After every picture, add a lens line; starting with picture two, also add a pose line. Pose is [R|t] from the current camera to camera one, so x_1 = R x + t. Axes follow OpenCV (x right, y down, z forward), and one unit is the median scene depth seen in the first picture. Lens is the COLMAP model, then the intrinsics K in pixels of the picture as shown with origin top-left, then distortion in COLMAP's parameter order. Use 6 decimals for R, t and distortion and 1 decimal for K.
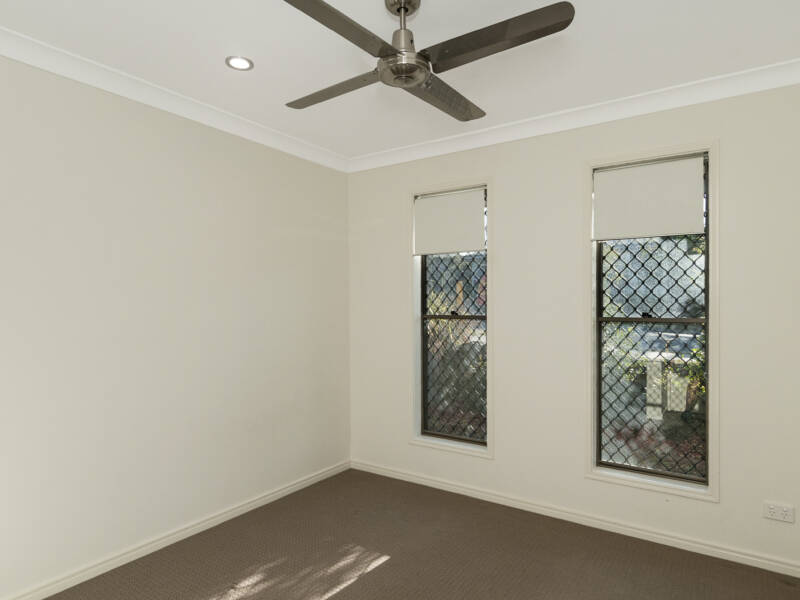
lens RADIAL K [[492.4, 0, 400.0], [0, 492.4, 300.0], [0, 0, 1]] dist [0.002041, -0.000203]
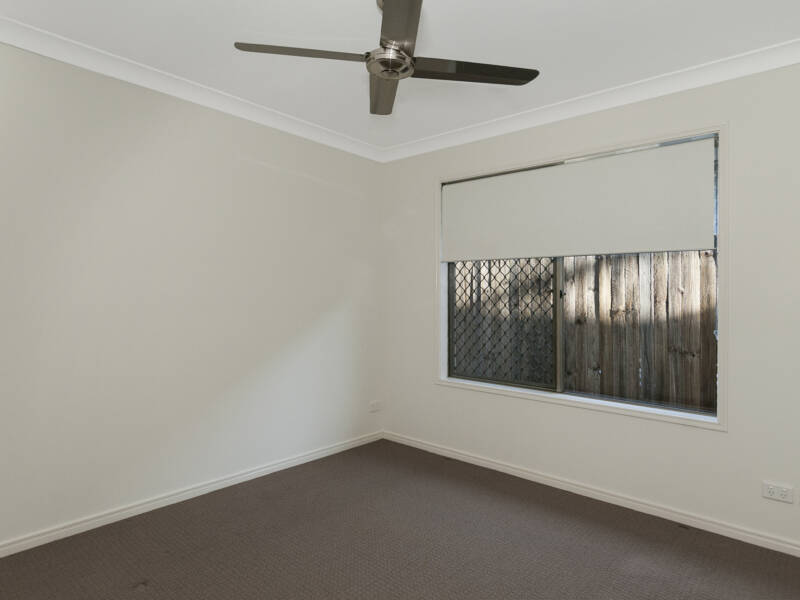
lens RADIAL K [[492.4, 0, 400.0], [0, 492.4, 300.0], [0, 0, 1]] dist [0.002041, -0.000203]
pose [[0.990919, 0.001816, -0.134445, 0.113110], [0.002824, 0.999407, 0.034317, -0.000888], [0.134427, -0.034385, 0.990327, -0.077886]]
